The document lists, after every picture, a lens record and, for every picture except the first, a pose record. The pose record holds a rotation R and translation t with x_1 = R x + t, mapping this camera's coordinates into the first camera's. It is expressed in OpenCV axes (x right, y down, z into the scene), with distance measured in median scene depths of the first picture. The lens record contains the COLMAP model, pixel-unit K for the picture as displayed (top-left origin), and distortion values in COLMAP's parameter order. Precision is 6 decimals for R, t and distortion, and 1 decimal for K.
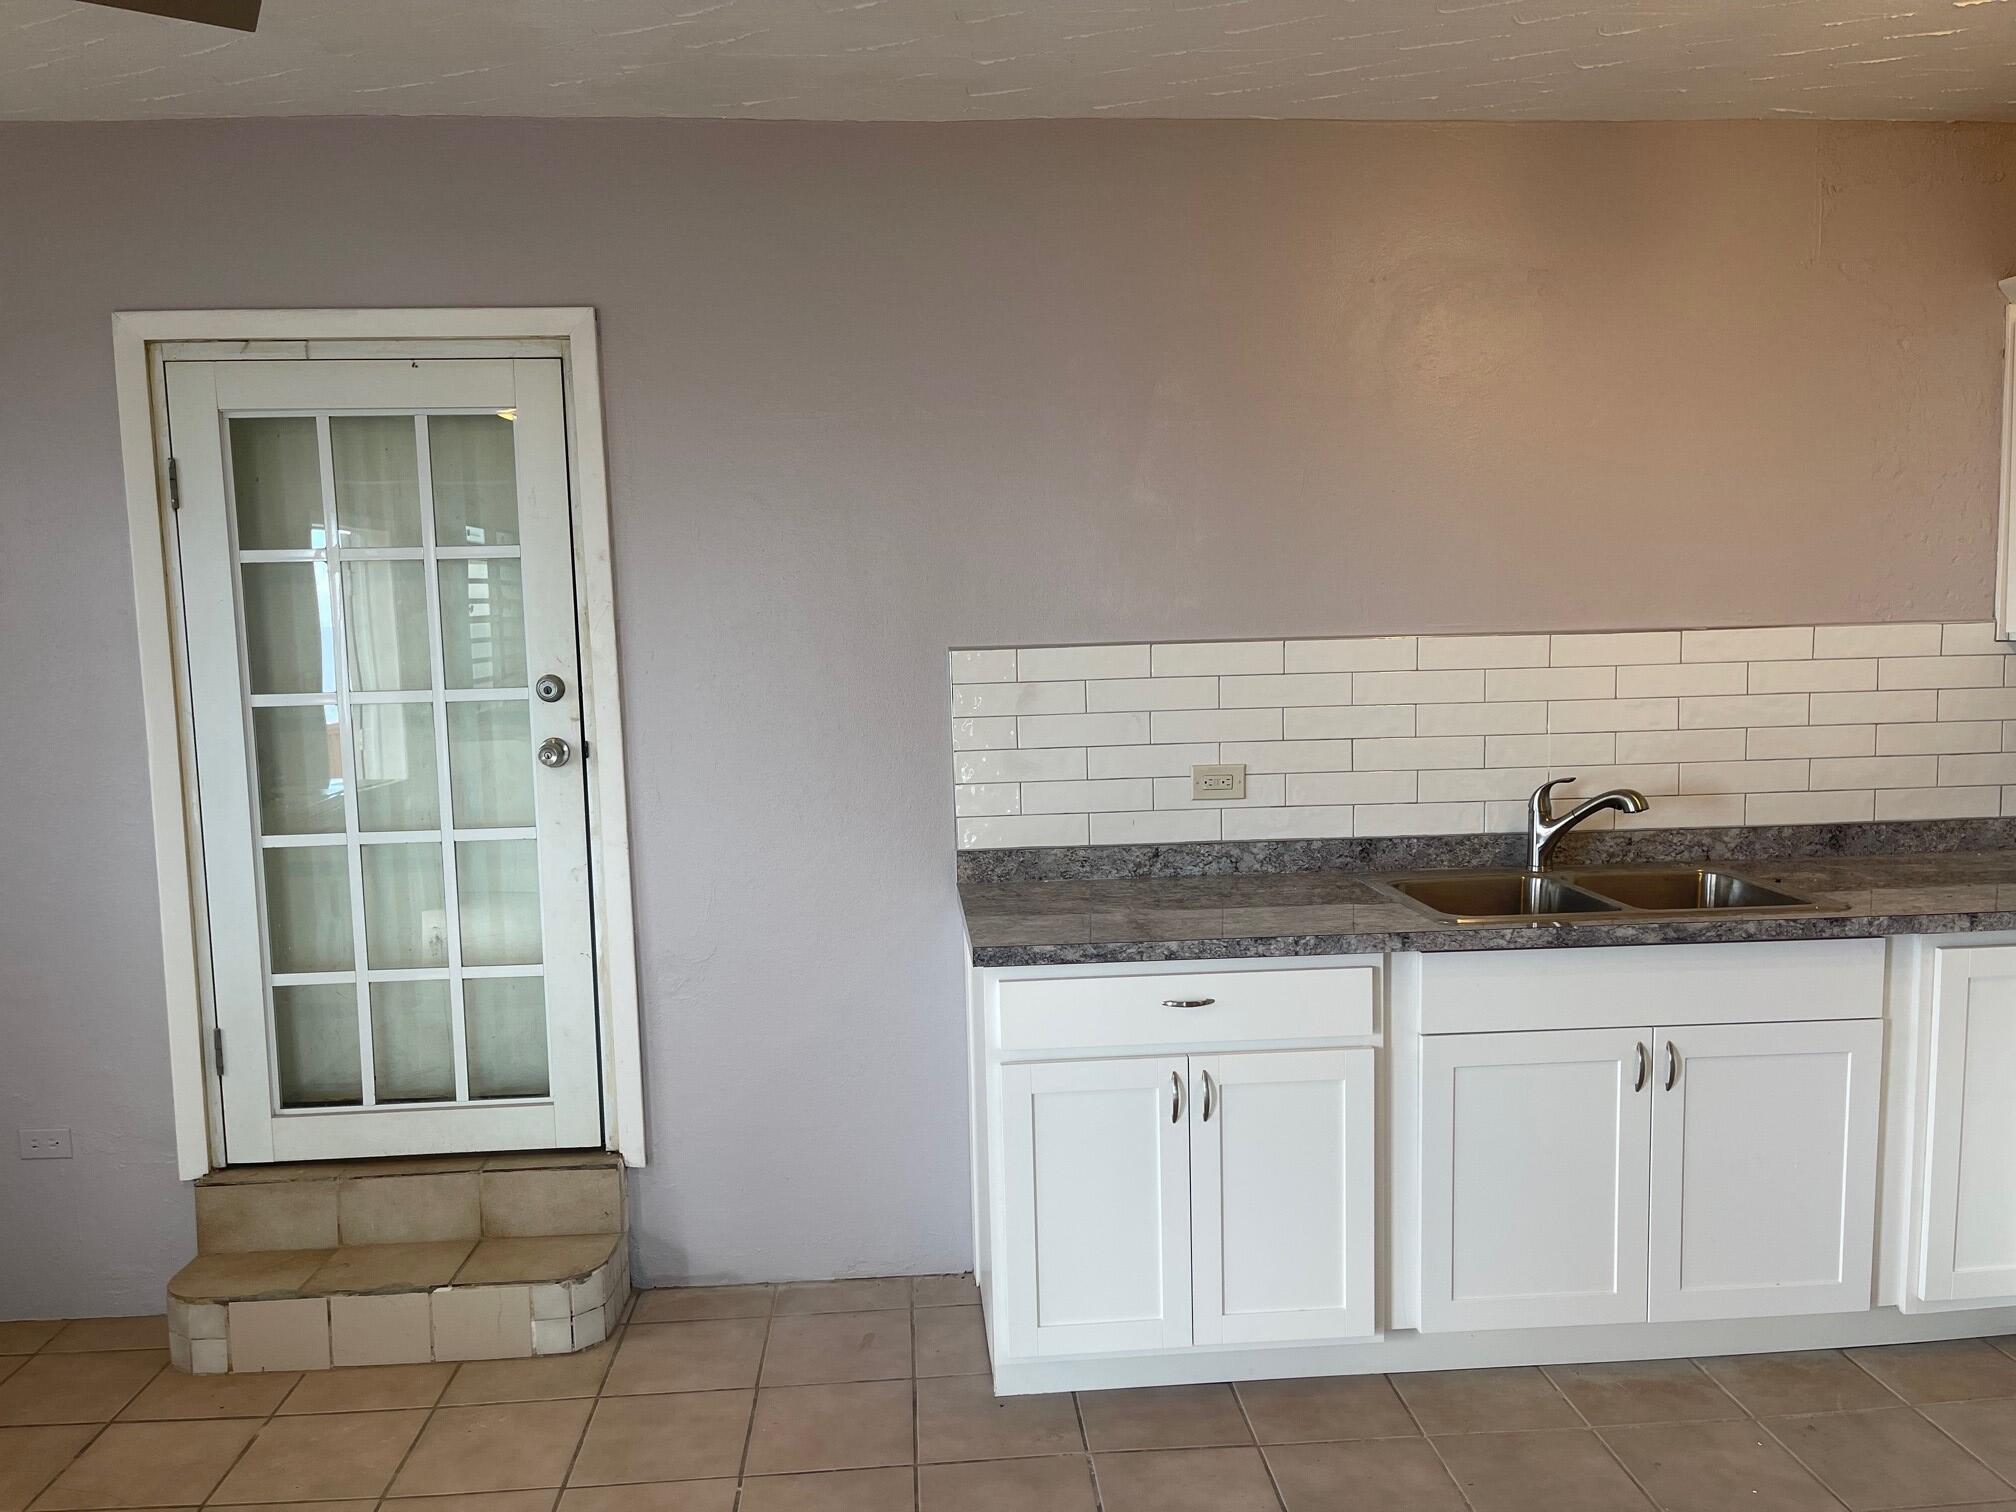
lens RADIAL K [[1524.9, 0, 1002.9], [0, 1524.9, 761.6], [0, 0, 1]] dist [0.043029, -0.032231]
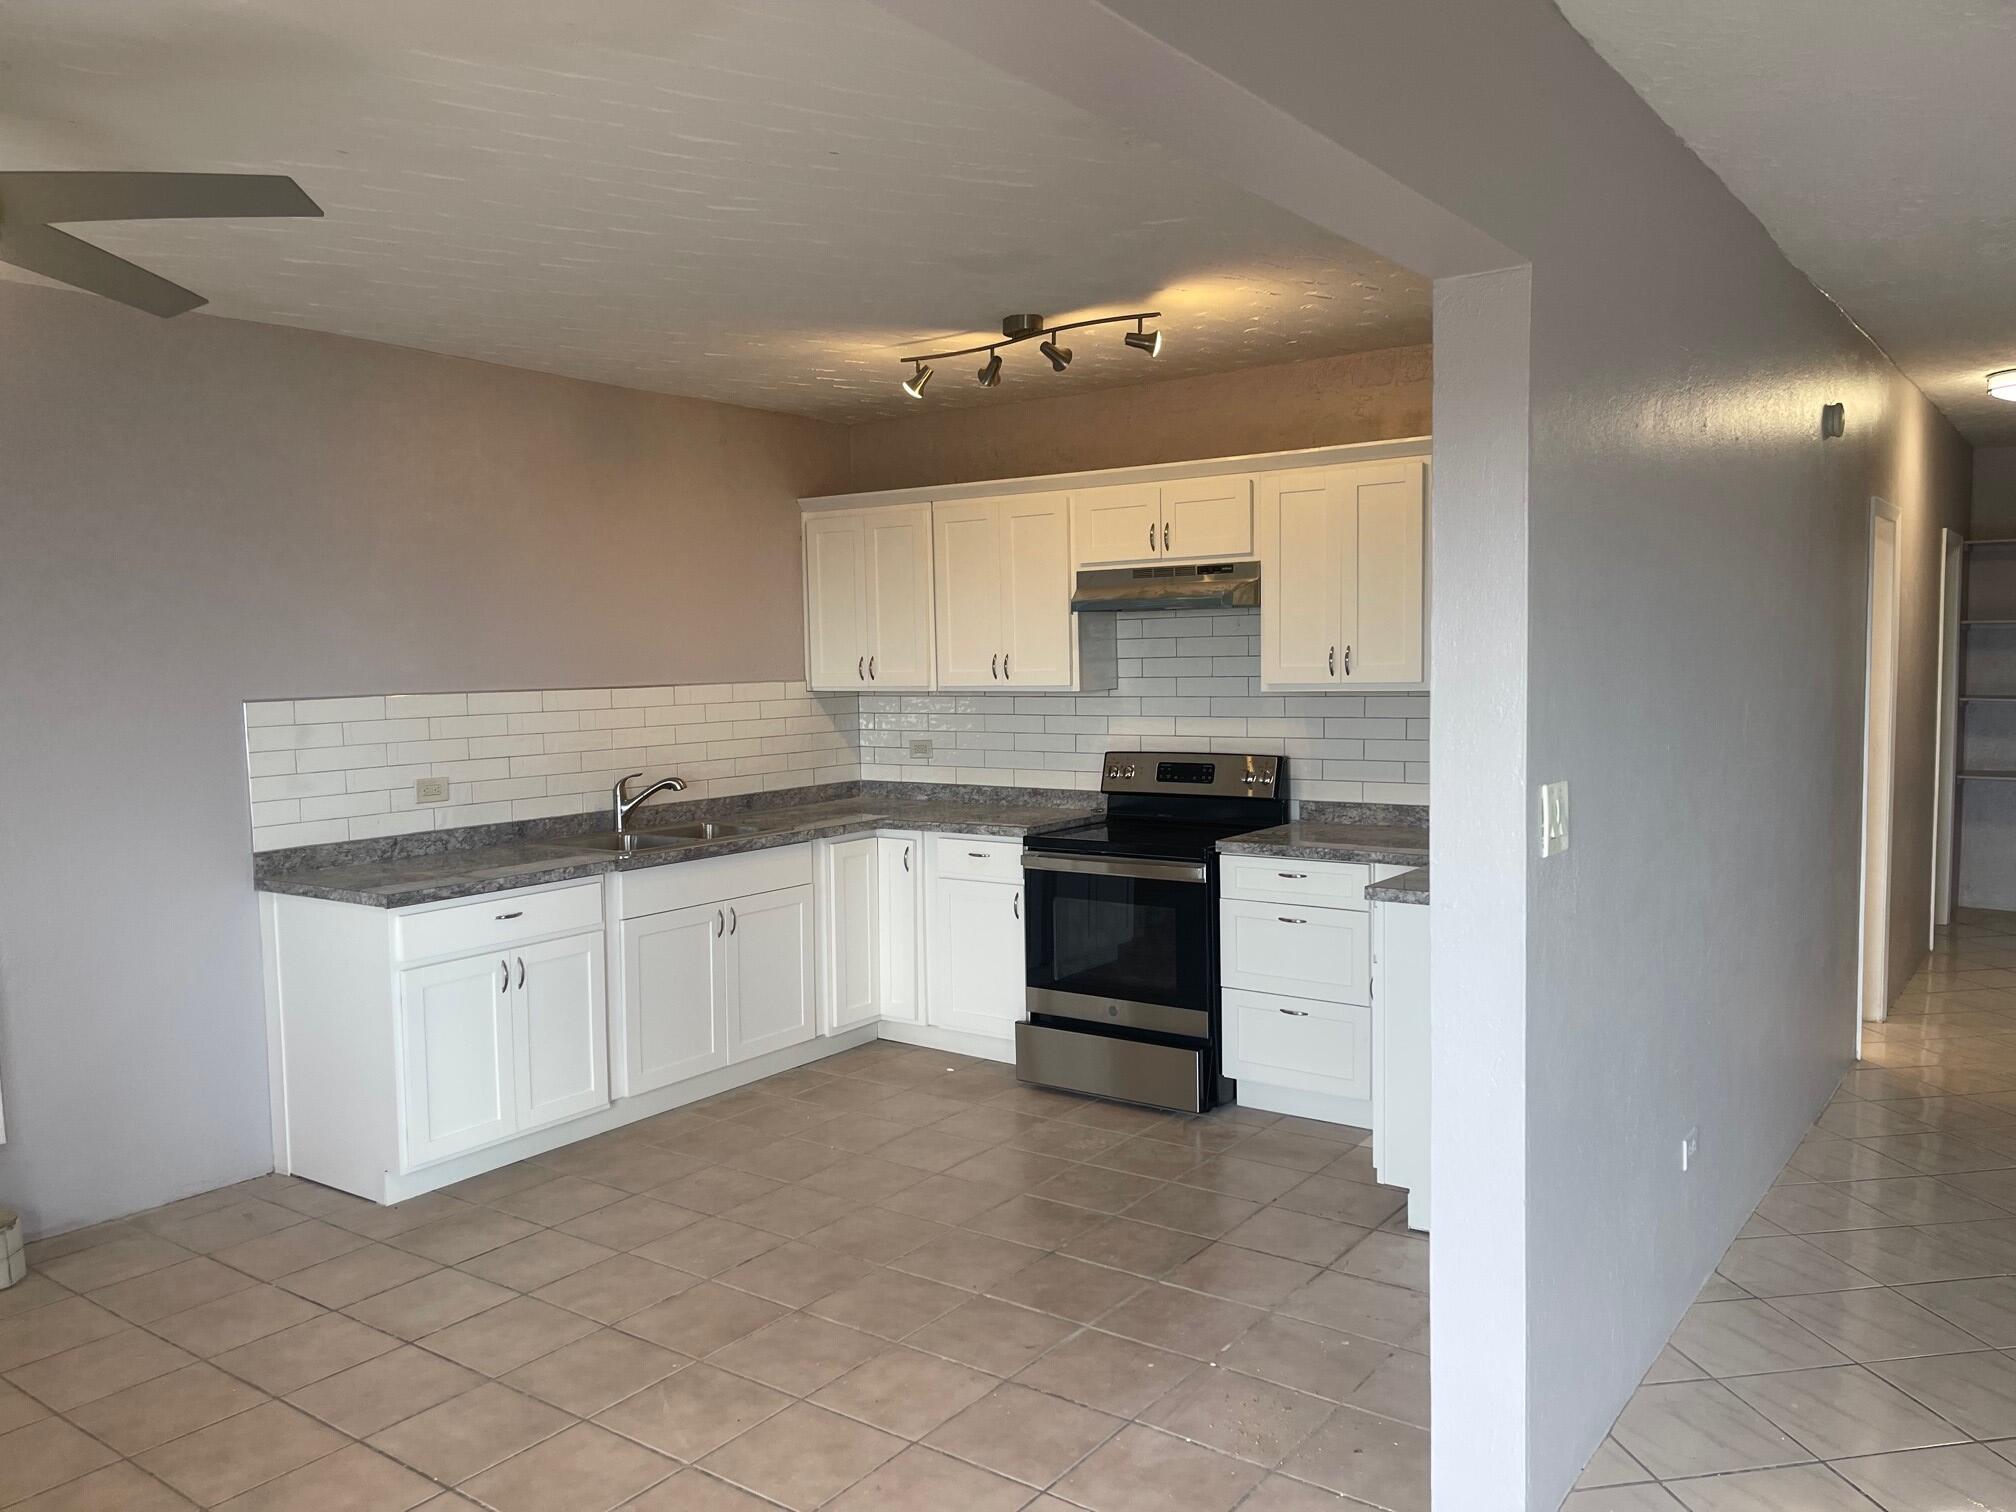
lens RADIAL K [[1524.9, 0, 1005.7], [0, 1524.9, 755.7], [0, 0, 1]] dist [0.043029, -0.032231]
pose [[0.639381, -0.041209, 0.767785, -0.639738], [0.074096, 0.997218, -0.008181, 0.033506], [-0.765311, 0.062120, 0.640656, -0.369169]]
